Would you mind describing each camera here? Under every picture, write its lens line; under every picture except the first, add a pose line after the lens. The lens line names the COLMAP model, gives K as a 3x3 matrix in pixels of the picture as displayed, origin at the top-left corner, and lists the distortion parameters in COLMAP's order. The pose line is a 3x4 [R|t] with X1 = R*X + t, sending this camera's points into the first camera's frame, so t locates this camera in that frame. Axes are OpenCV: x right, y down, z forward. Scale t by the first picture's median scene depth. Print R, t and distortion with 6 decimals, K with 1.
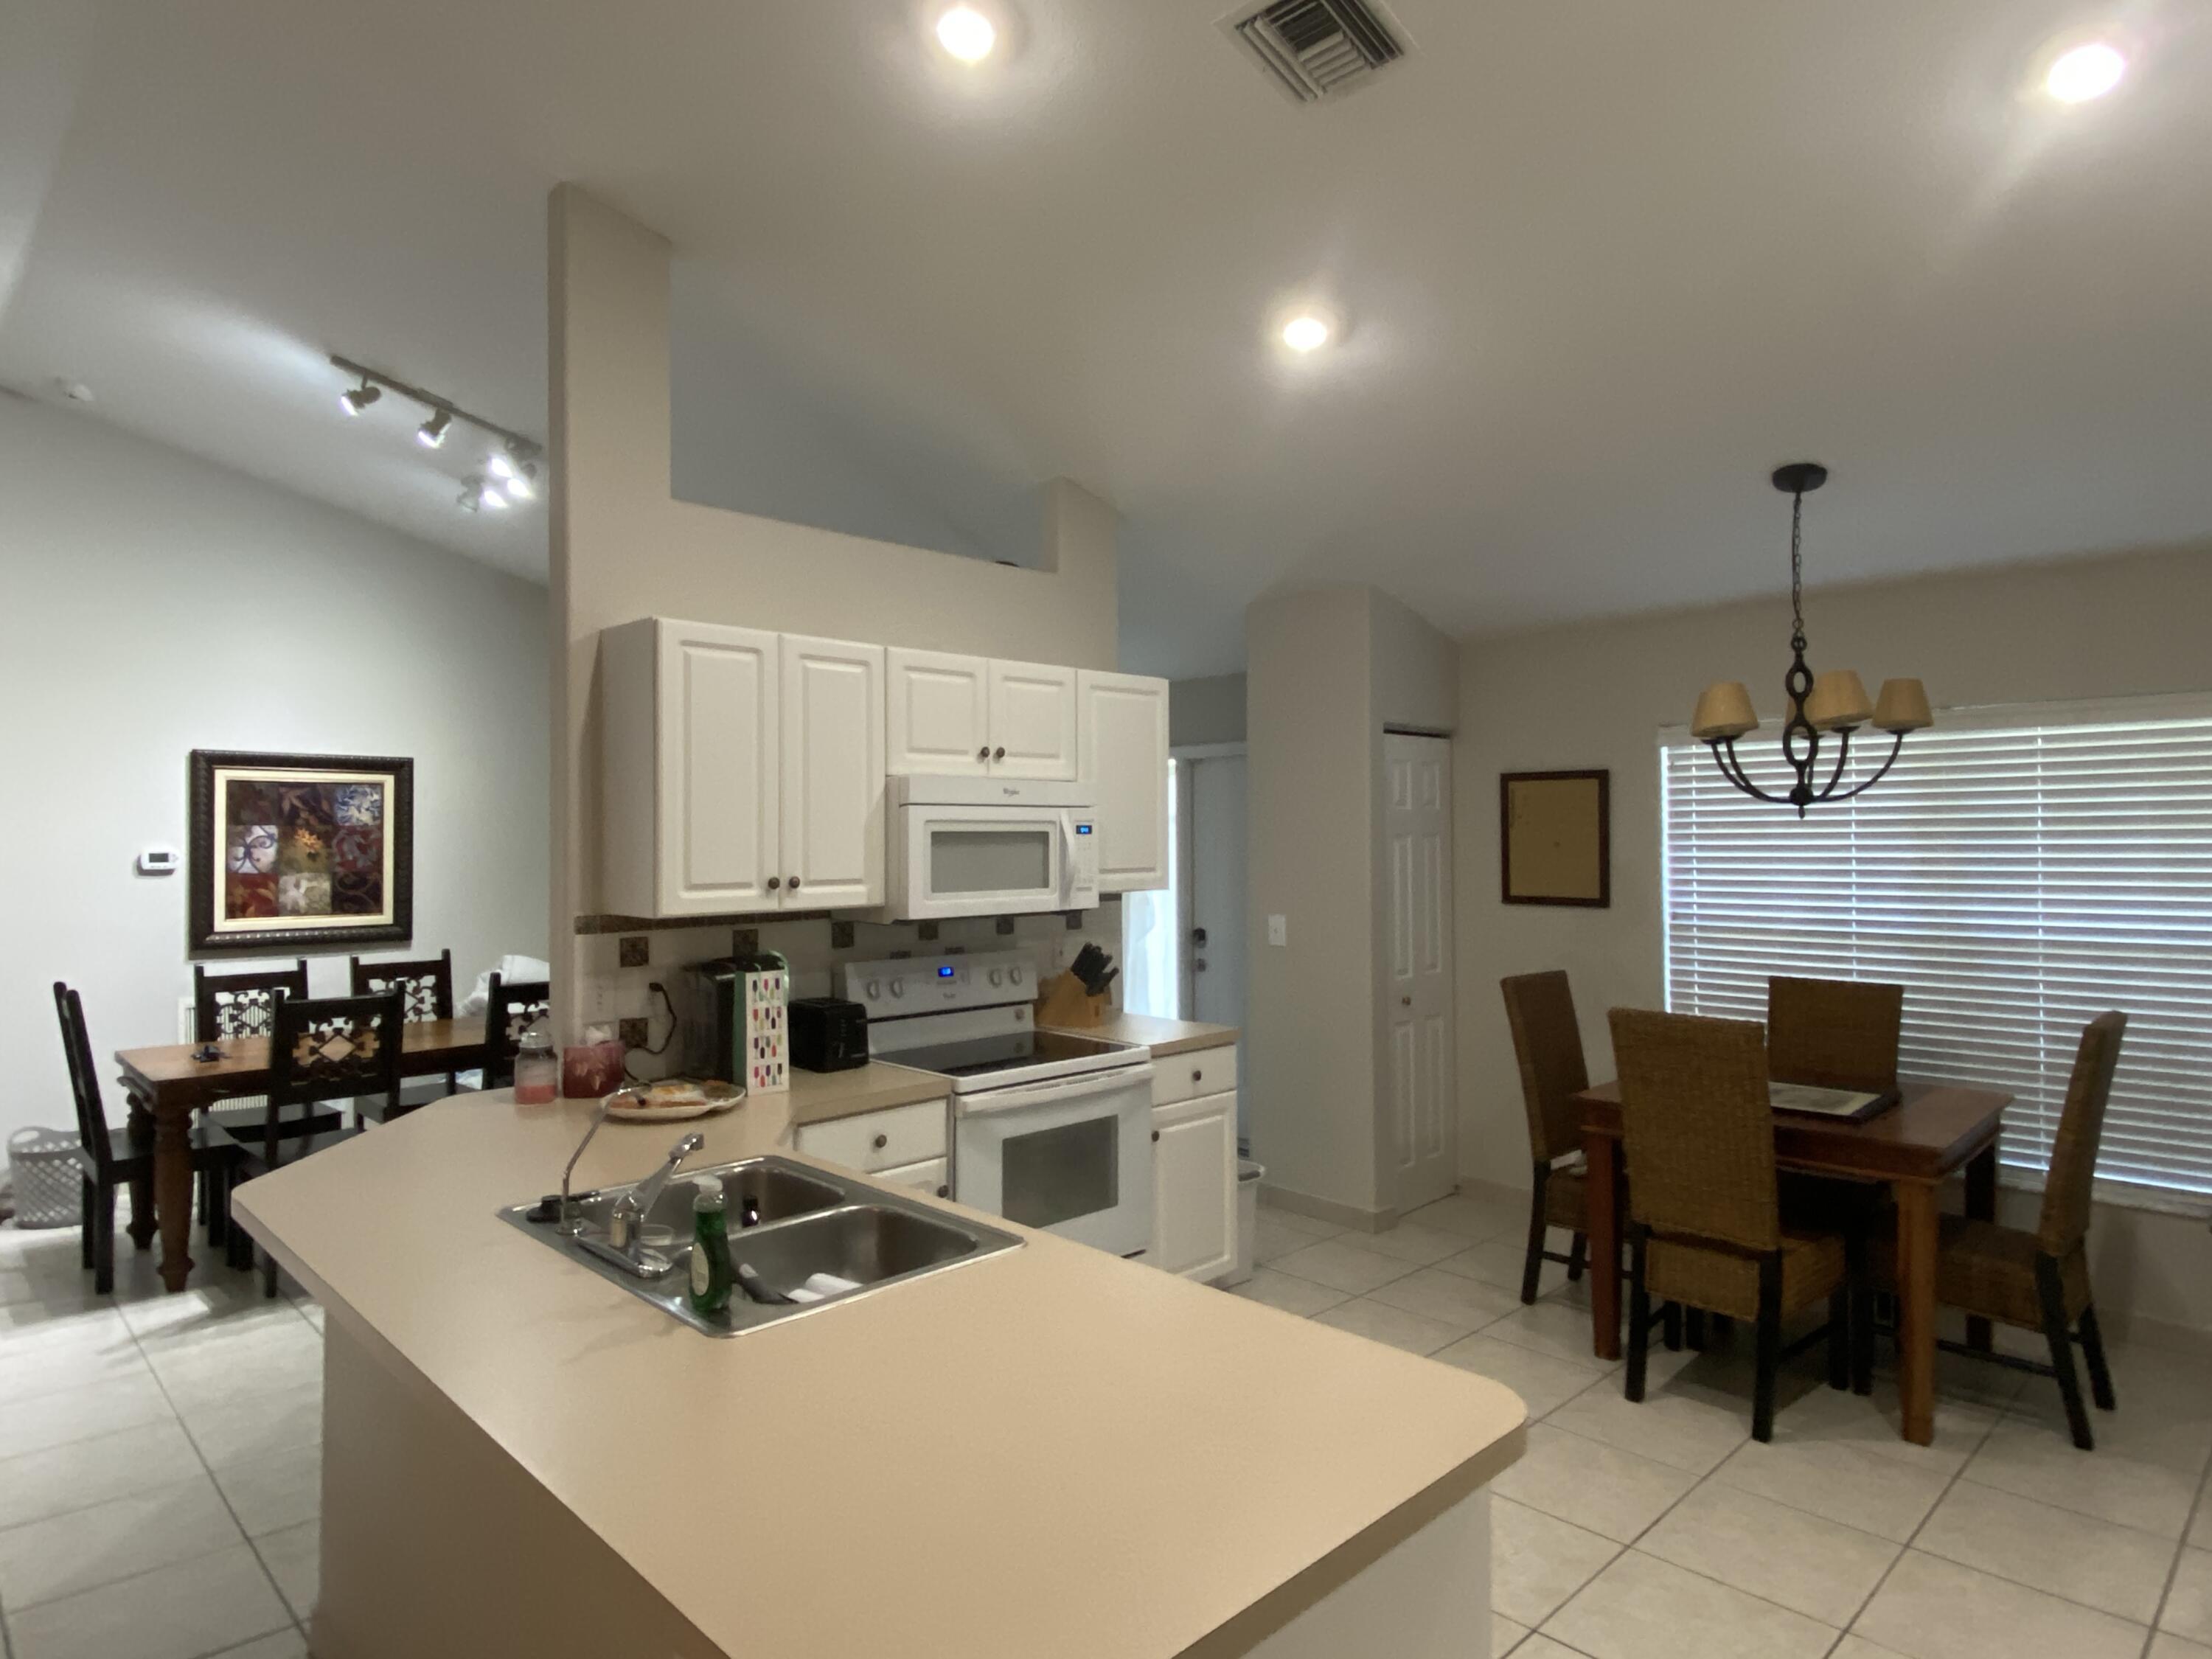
lens RADIAL K [[1275.9, 0, 1106.0], [0, 1275.9, 829.5], [0, 0, 1]] dist [0.006225, 0.001098]
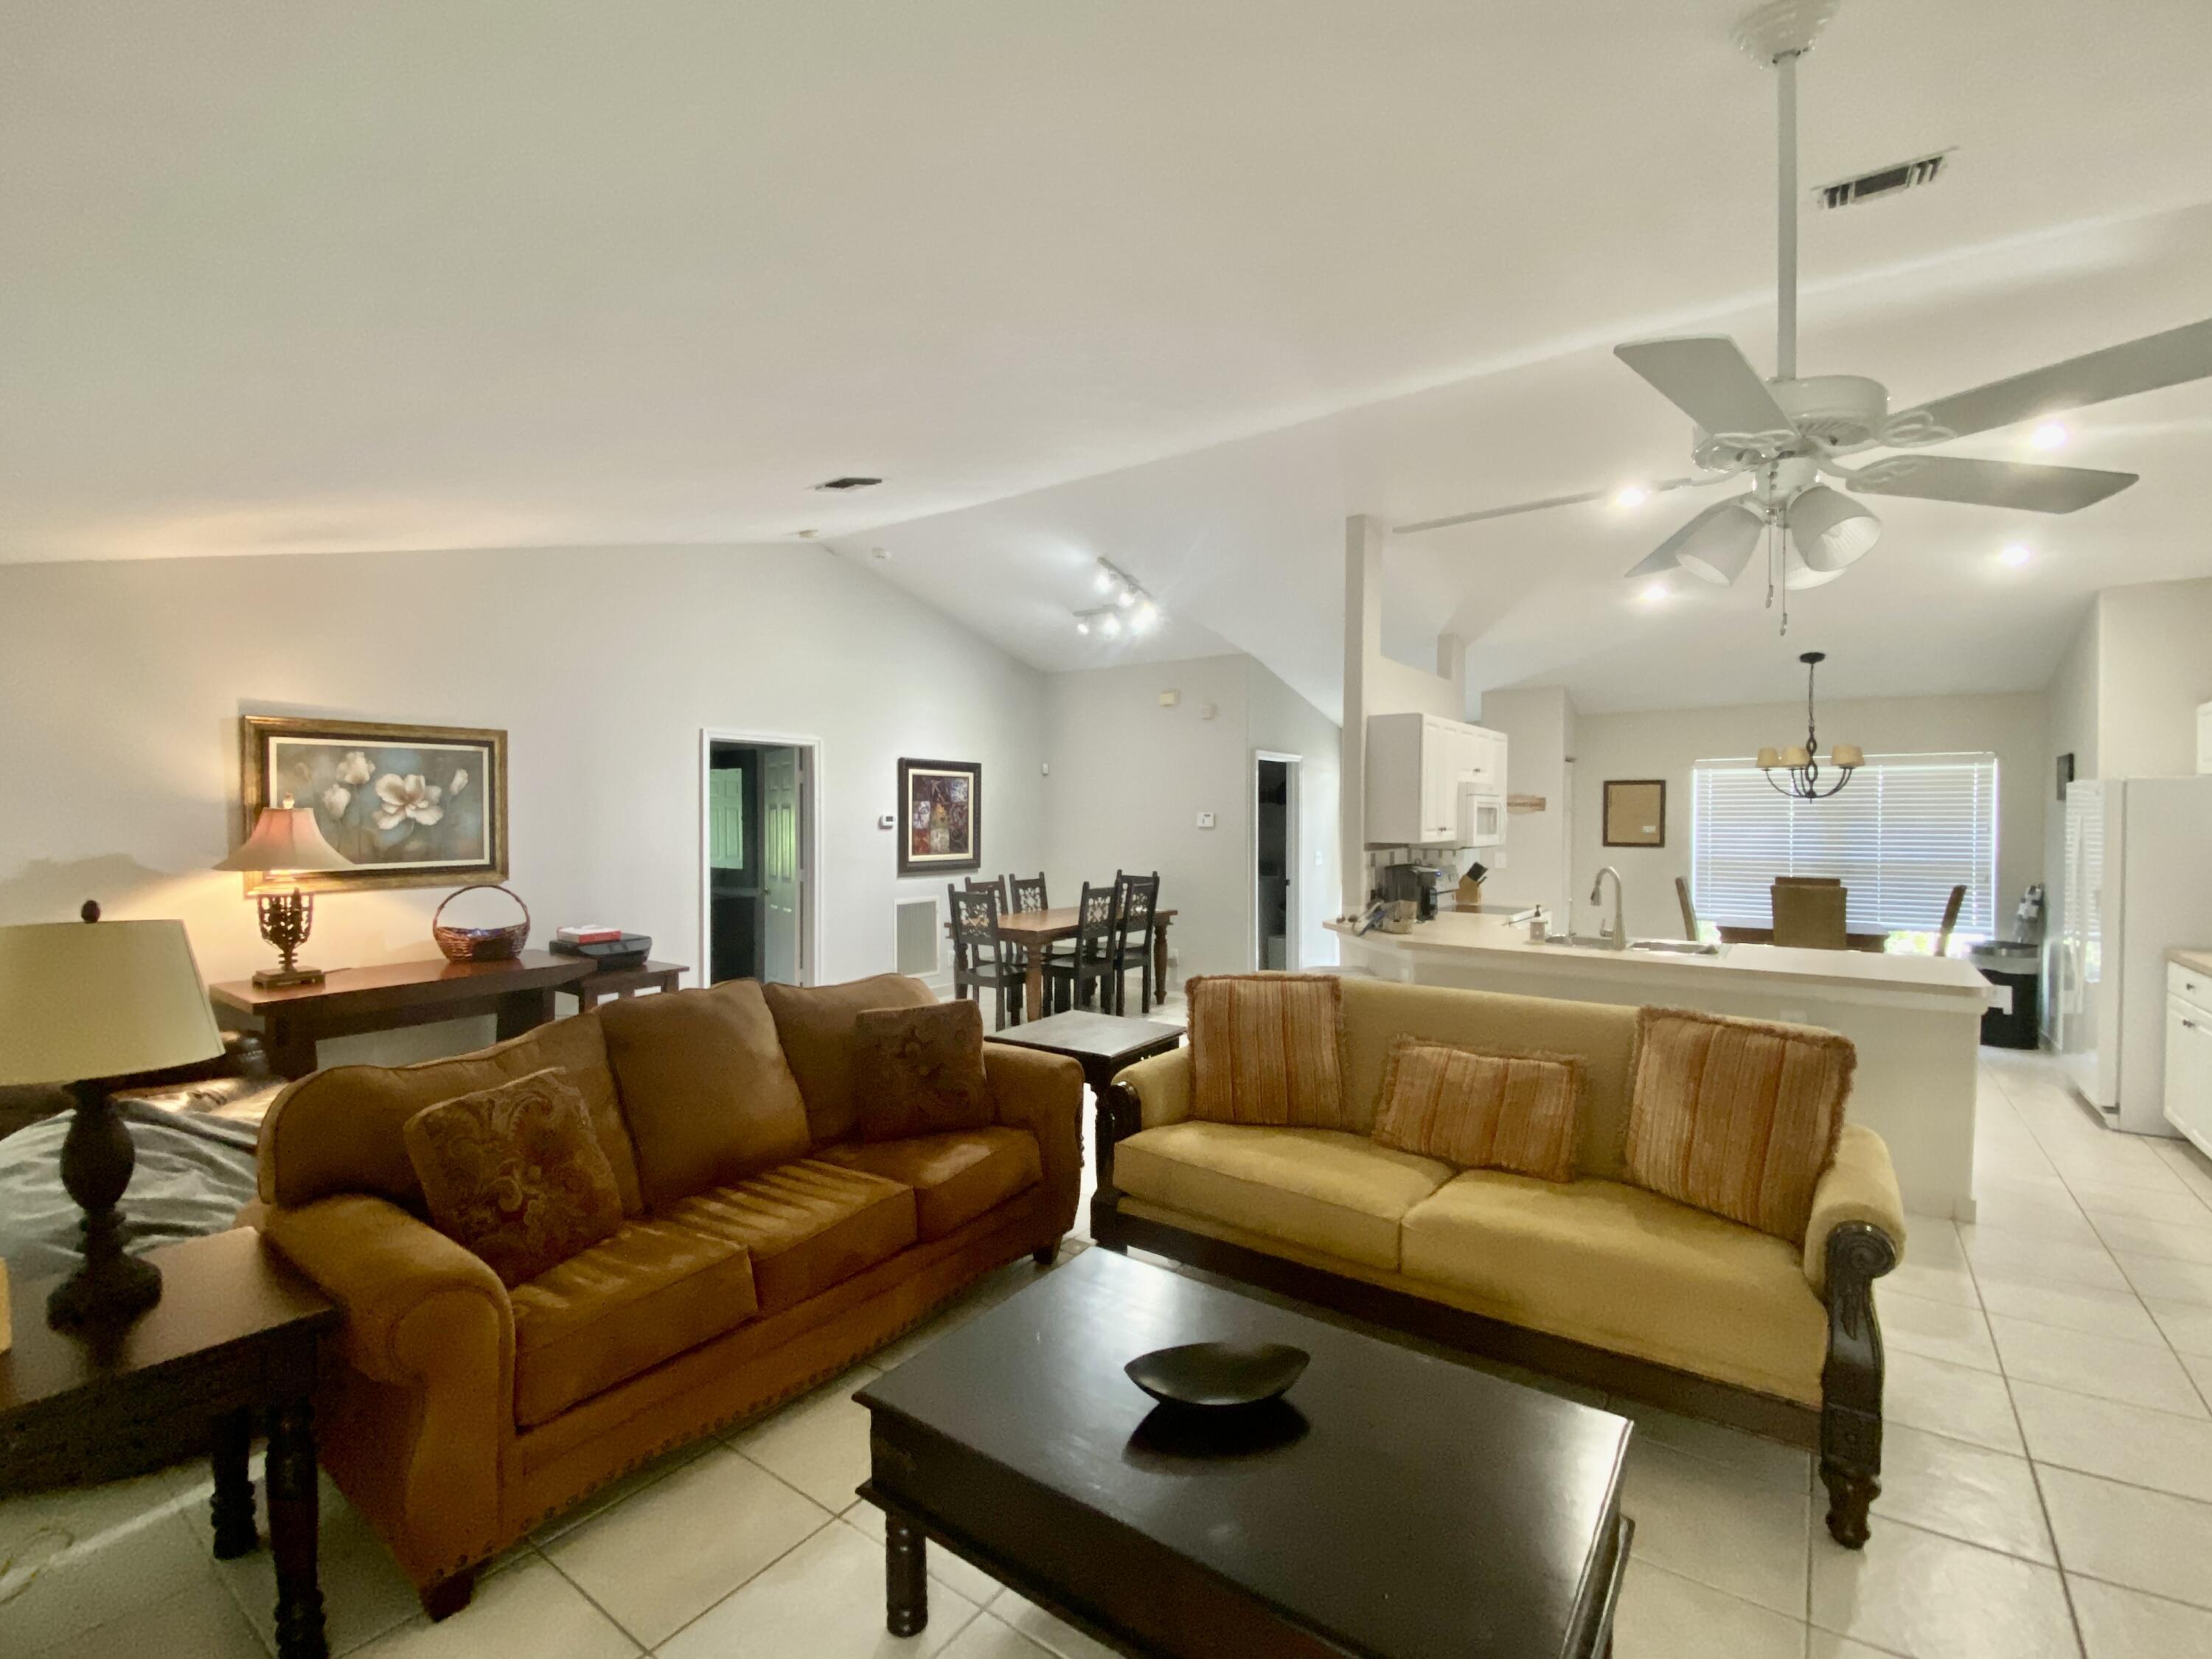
lens RADIAL K [[963.3, 0, 1106.0], [0, 963.3, 829.5], [0, 0, 1]] dist [0.031748, -0.027541]
pose [[0.985461, 0.004189, 0.169848, -0.636029], [-0.007608, 0.999781, 0.019488, 0.007993], [-0.169729, -0.020497, 0.985278, -0.330937]]
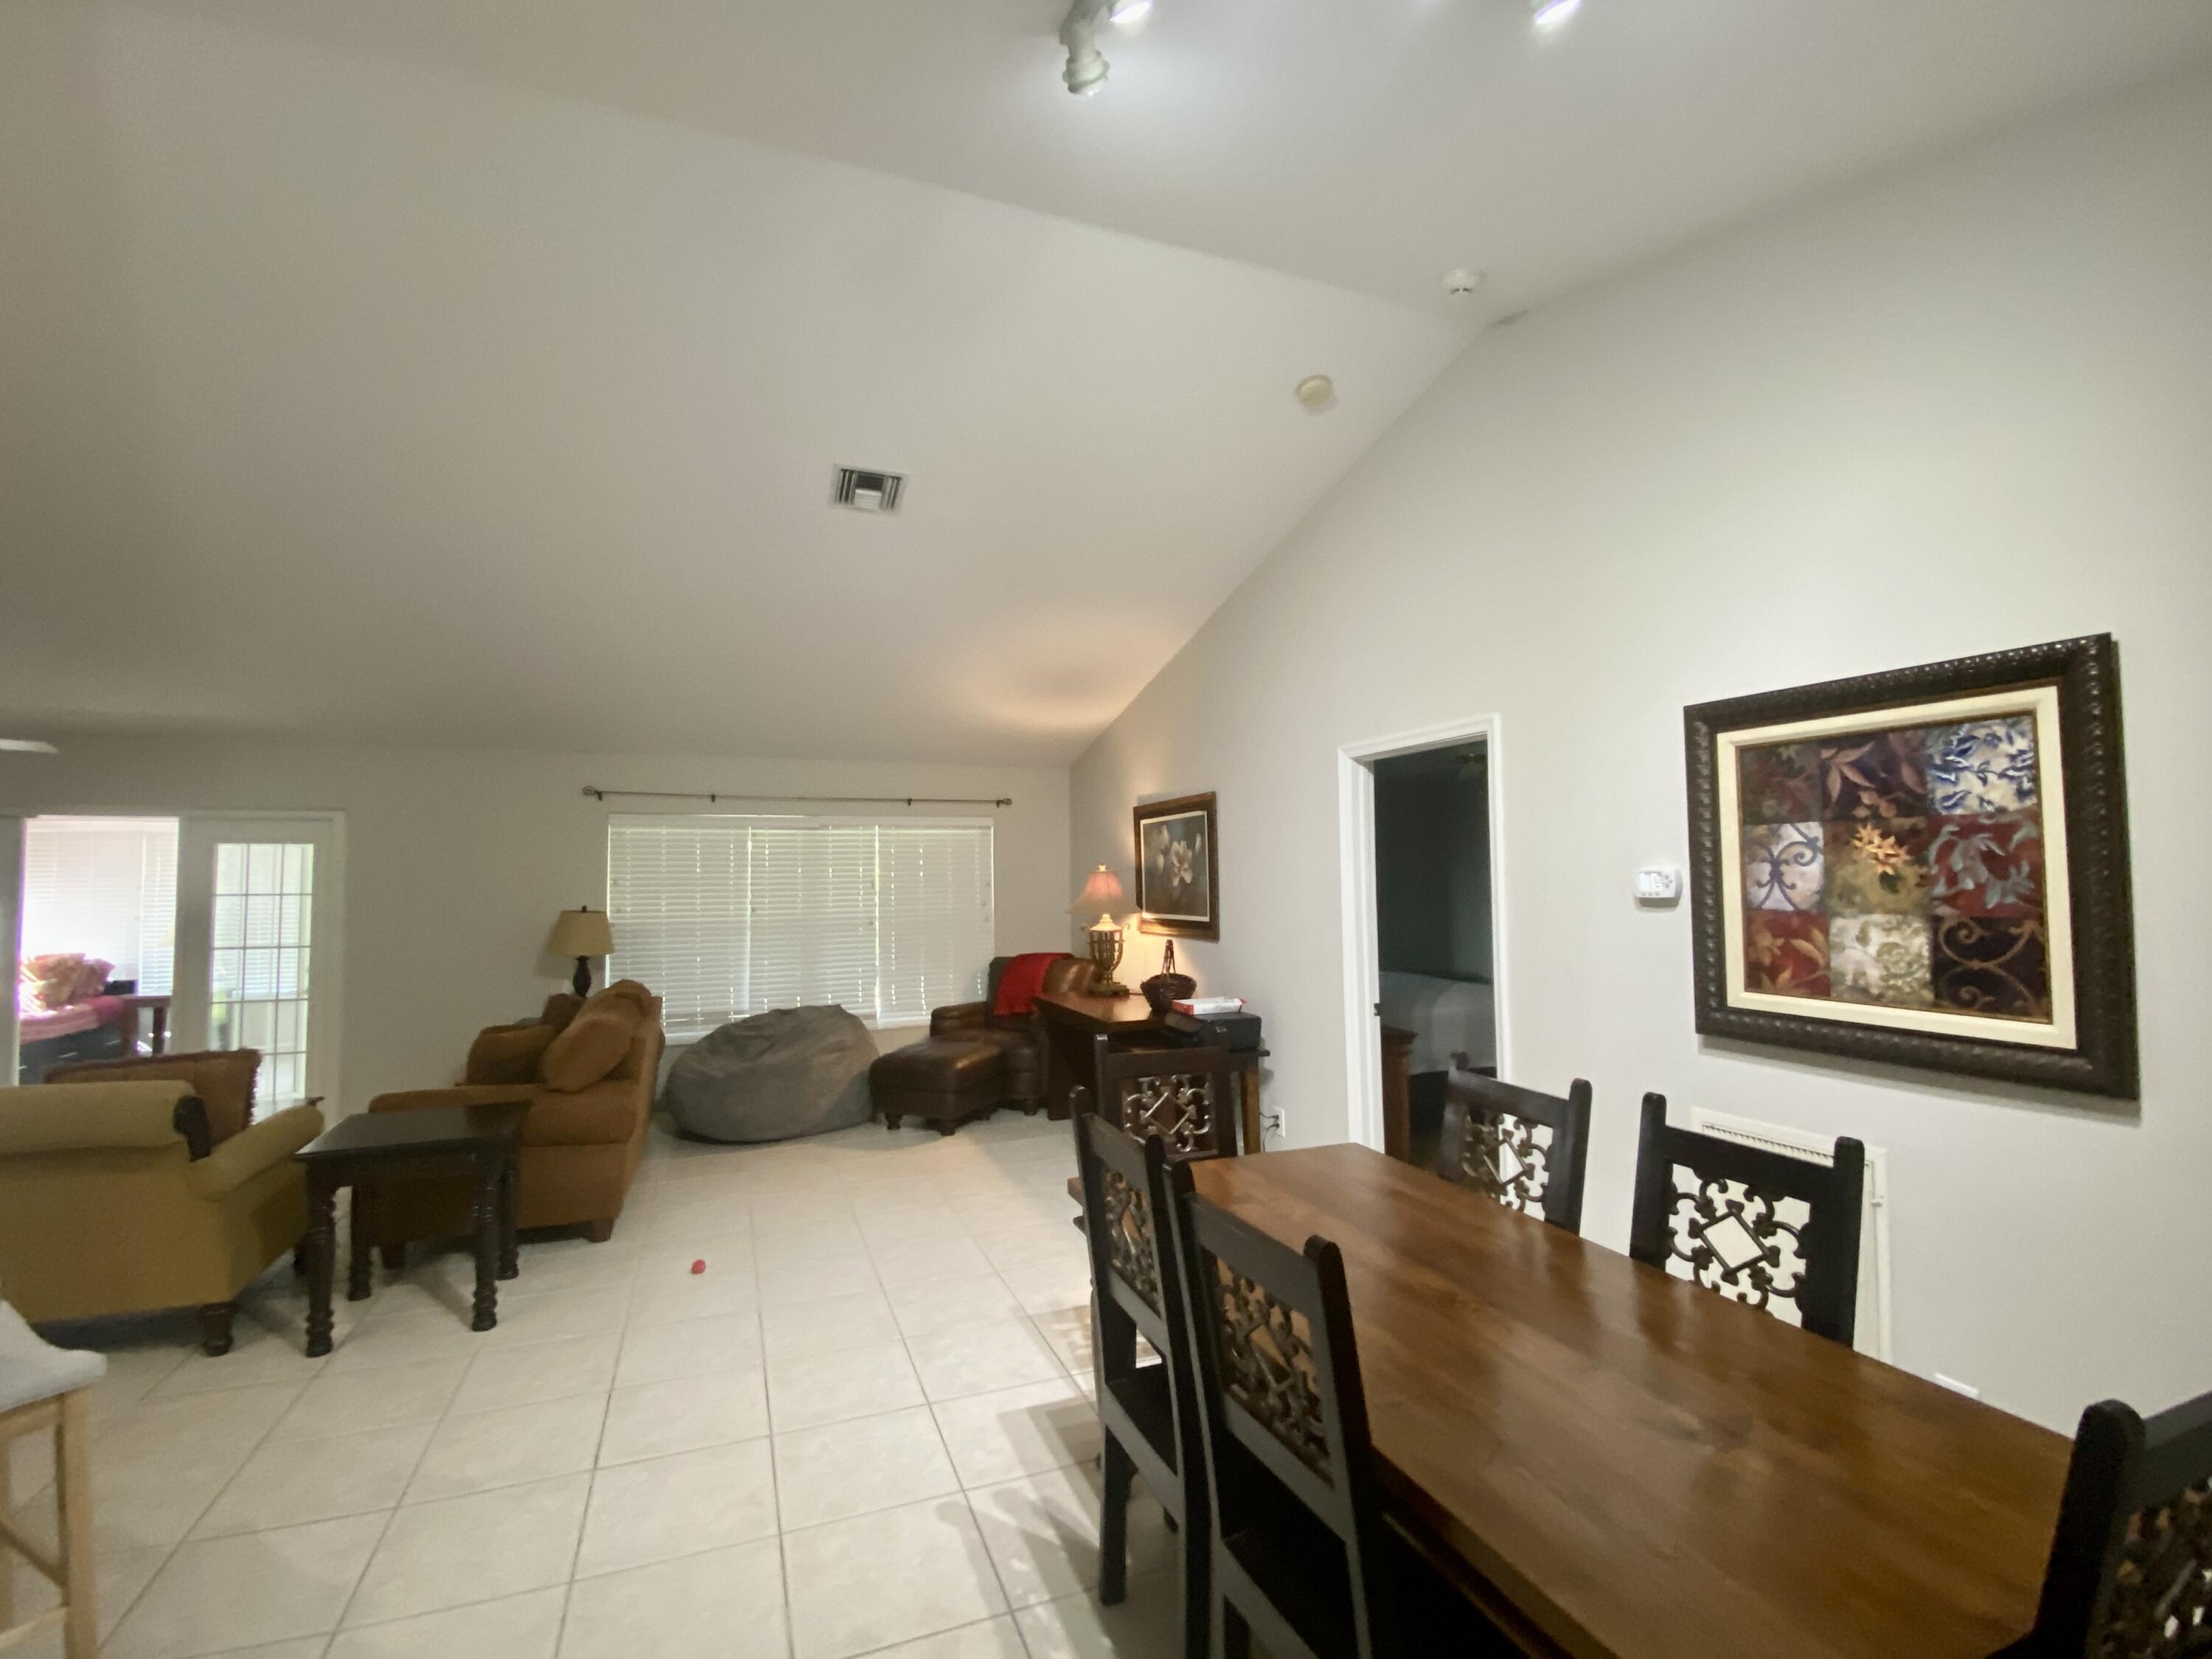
lens RADIAL K [[963.3, 0, 1106.0], [0, 963.3, 829.5], [0, 0, 1]] dist [0.031748, -0.027541]
pose [[-0.387027, -0.034010, -0.921441, -0.162983], [0.018466, 0.998833, -0.044622, 0.012455], [0.921883, -0.034285, -0.385948, 0.884673]]
